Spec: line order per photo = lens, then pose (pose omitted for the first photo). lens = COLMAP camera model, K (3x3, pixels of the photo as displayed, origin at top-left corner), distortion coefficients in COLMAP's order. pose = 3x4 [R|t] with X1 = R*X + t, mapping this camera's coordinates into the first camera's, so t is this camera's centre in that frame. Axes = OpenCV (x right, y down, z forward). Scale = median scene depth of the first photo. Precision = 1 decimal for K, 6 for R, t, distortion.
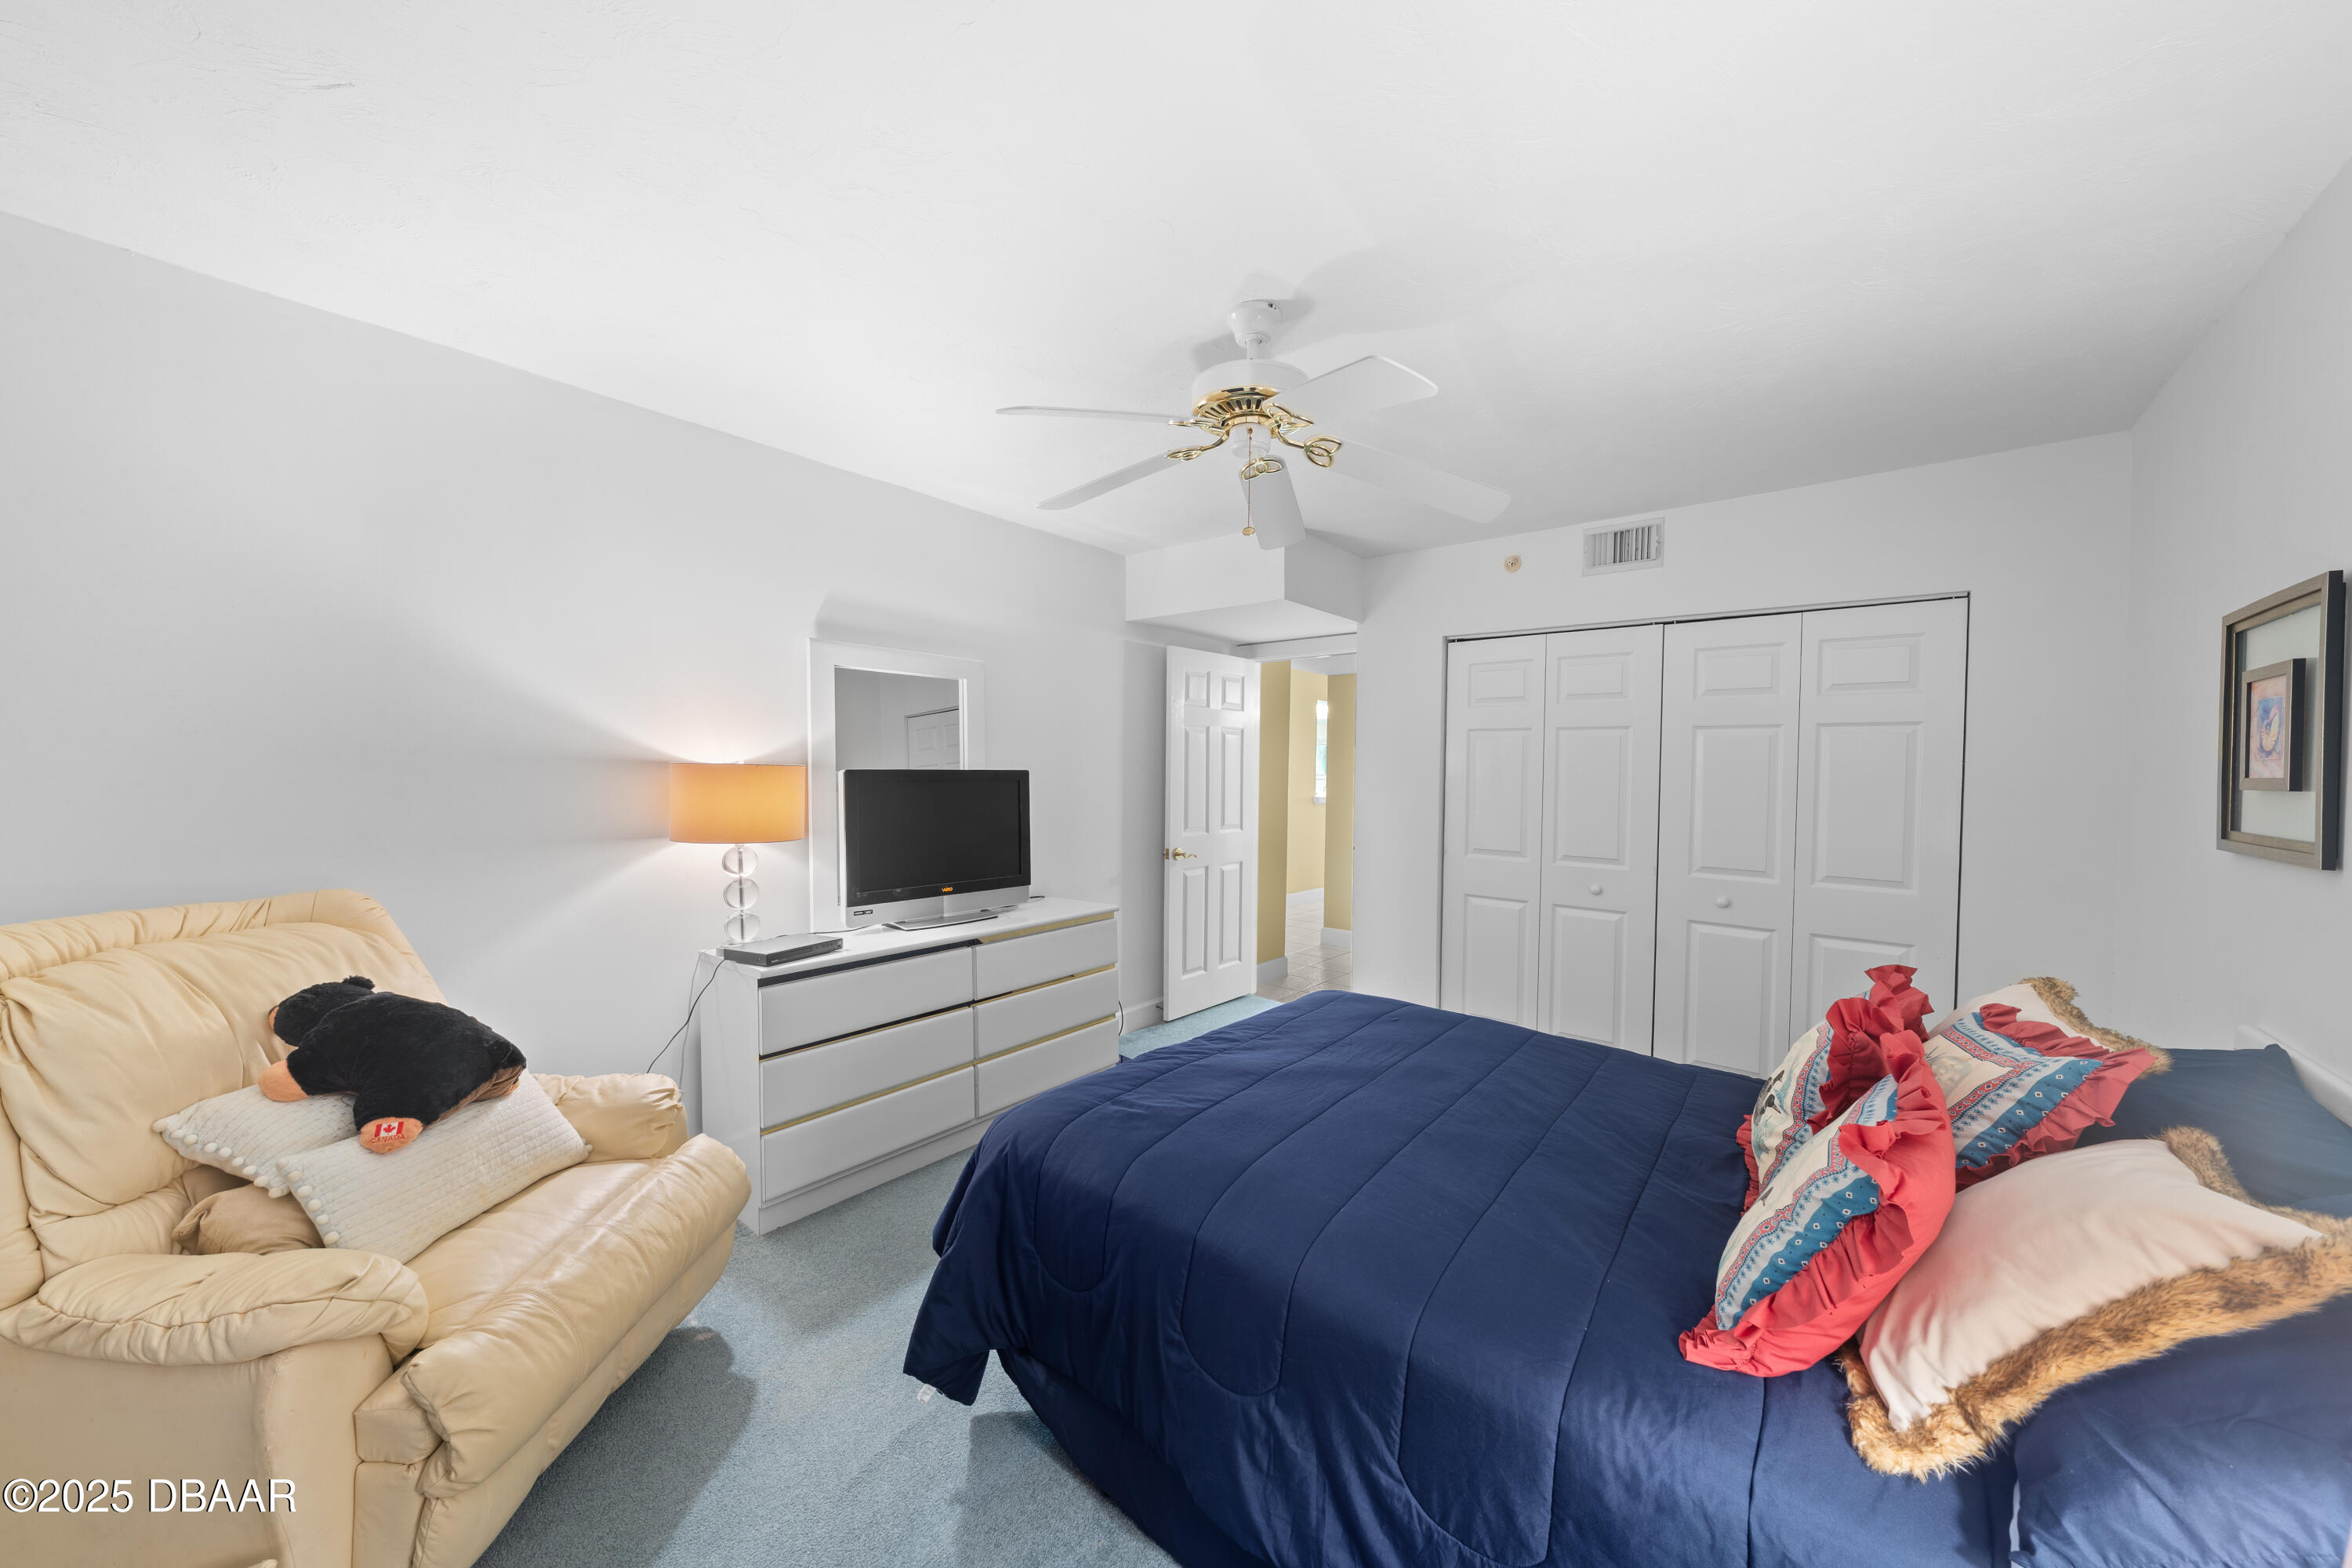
lens RADIAL K [[815.2, 0, 1176.0], [0, 815.2, 784.0], [0, 0, 1]] dist [0.001522, 0.000138]
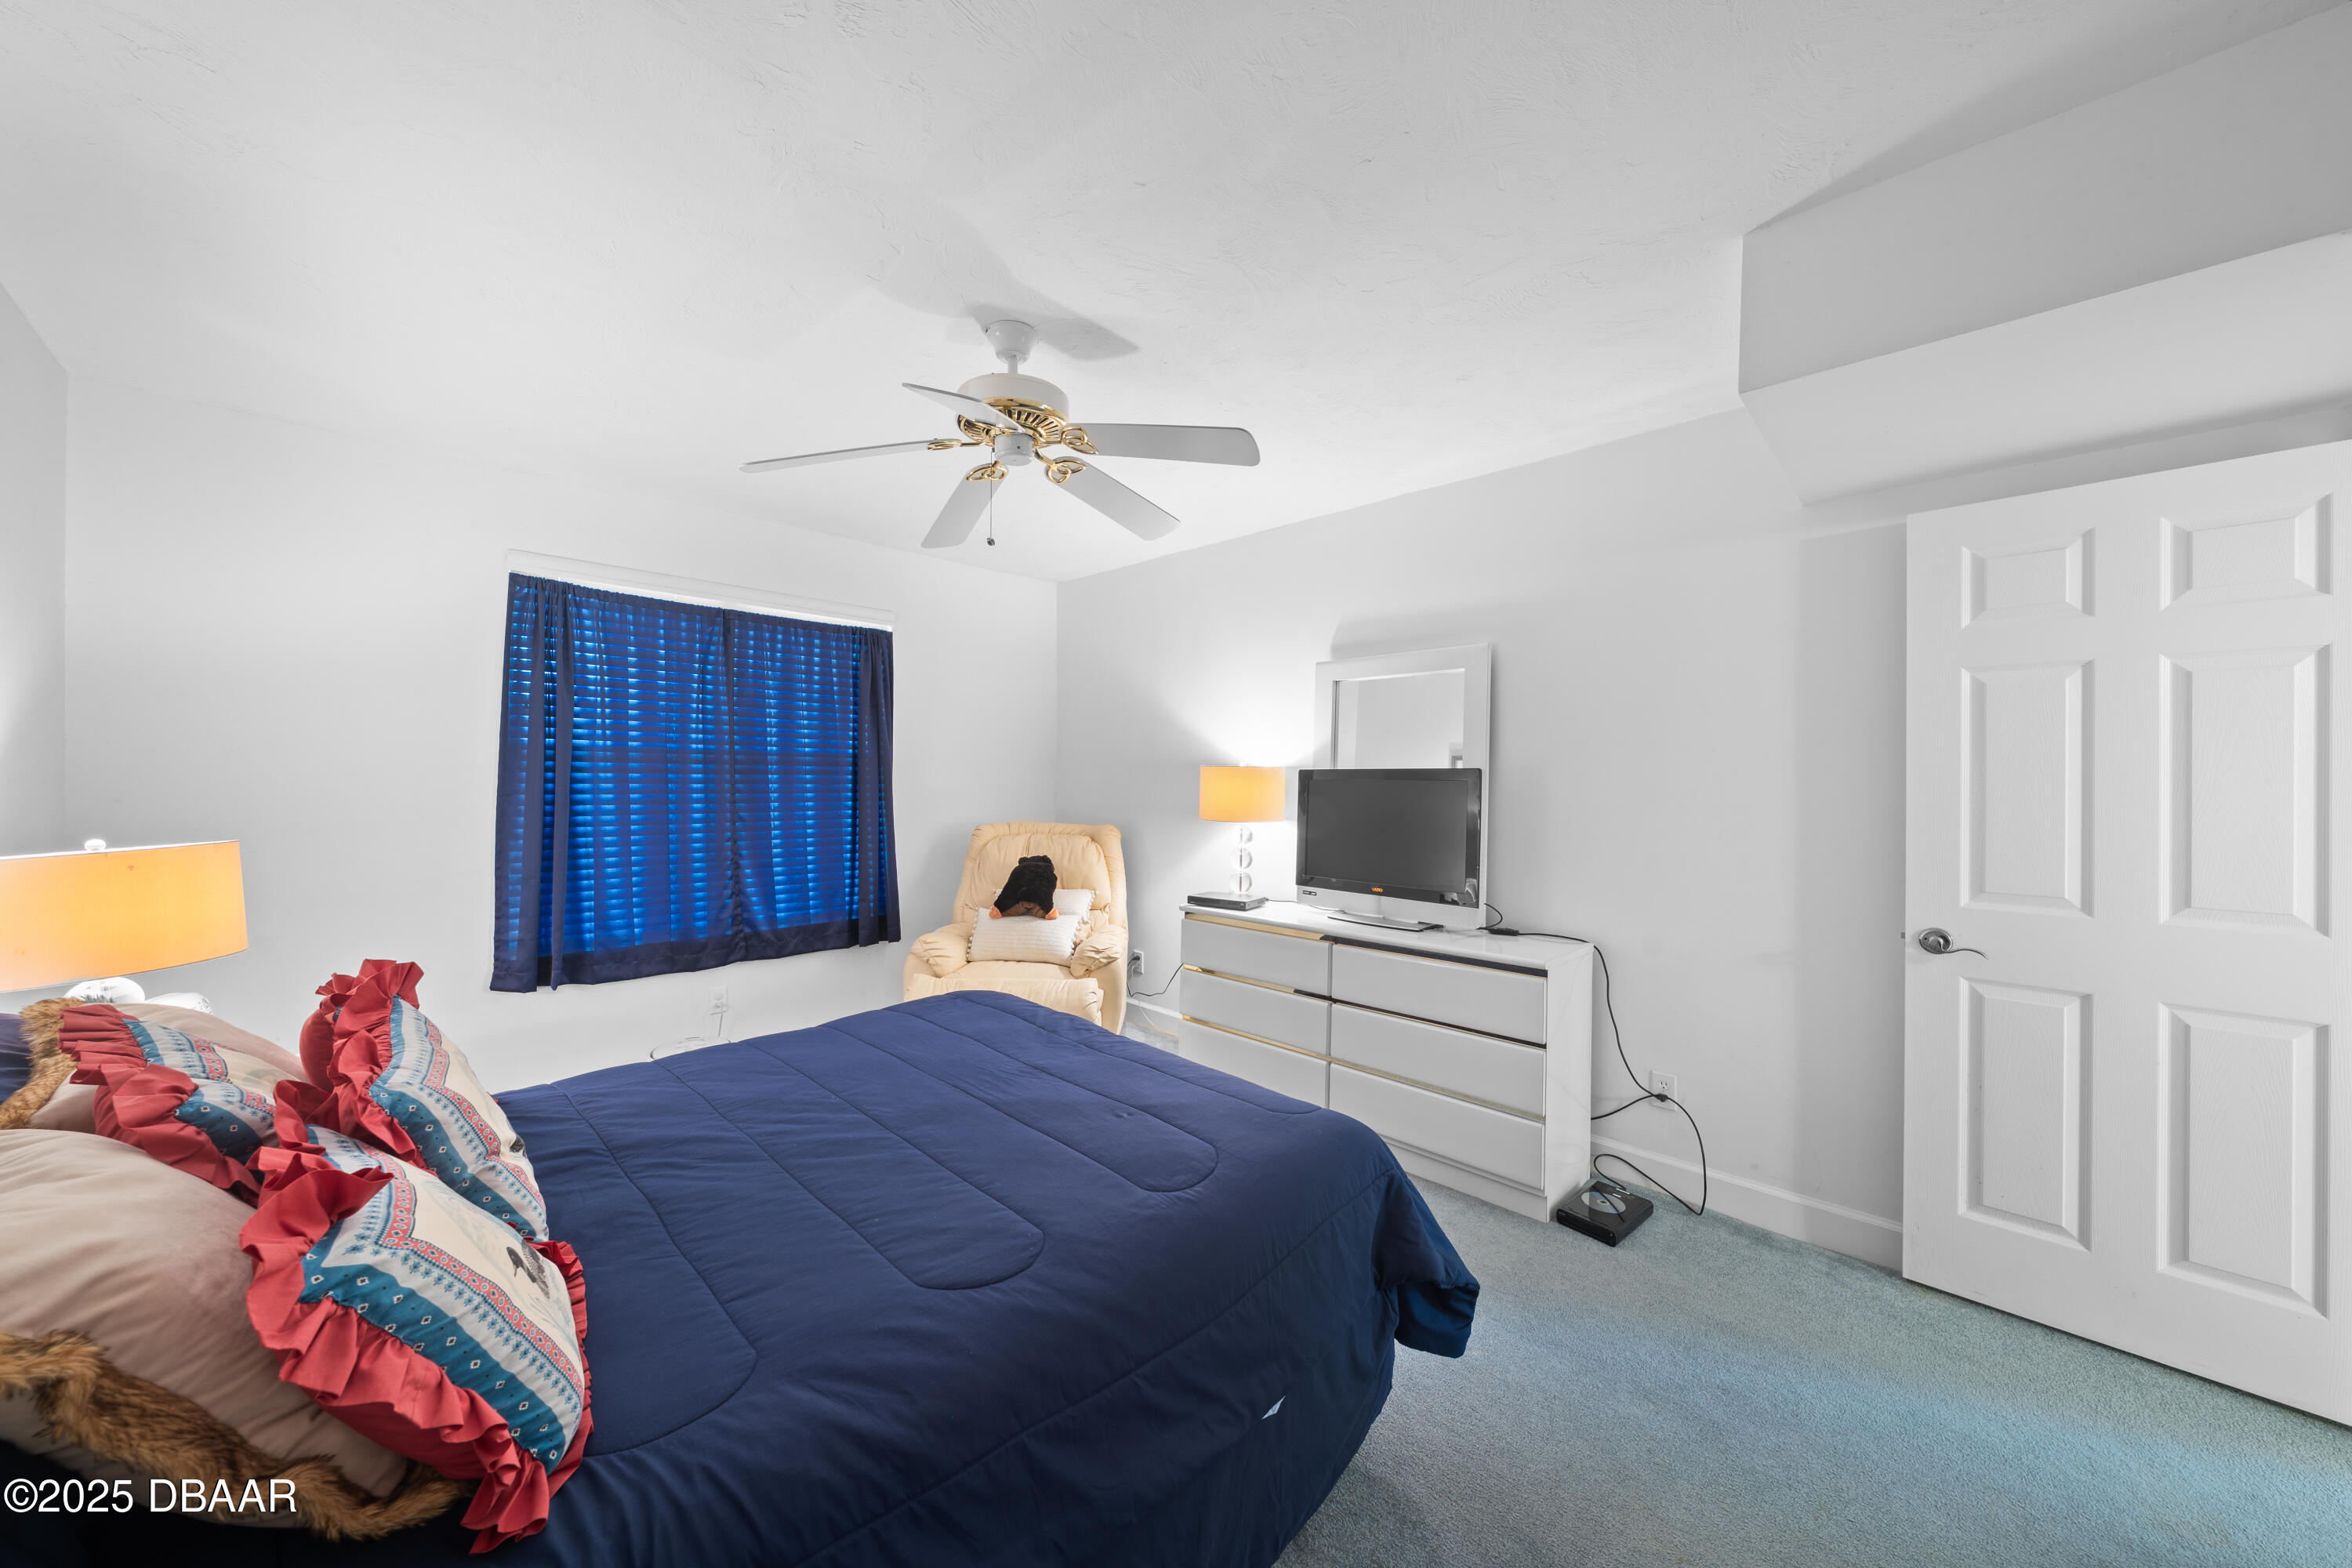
lens RADIAL K [[795.0, 0, 1164.1], [0, 795.0, 794.6], [0, 0, 1]] dist [0.000549, 0.000068]
pose [[-0.078457, 0.026449, -0.996567, 0.732464], [-0.018093, 0.999446, 0.027949, -0.009755], [0.996753, 0.020224, -0.077935, 0.849065]]
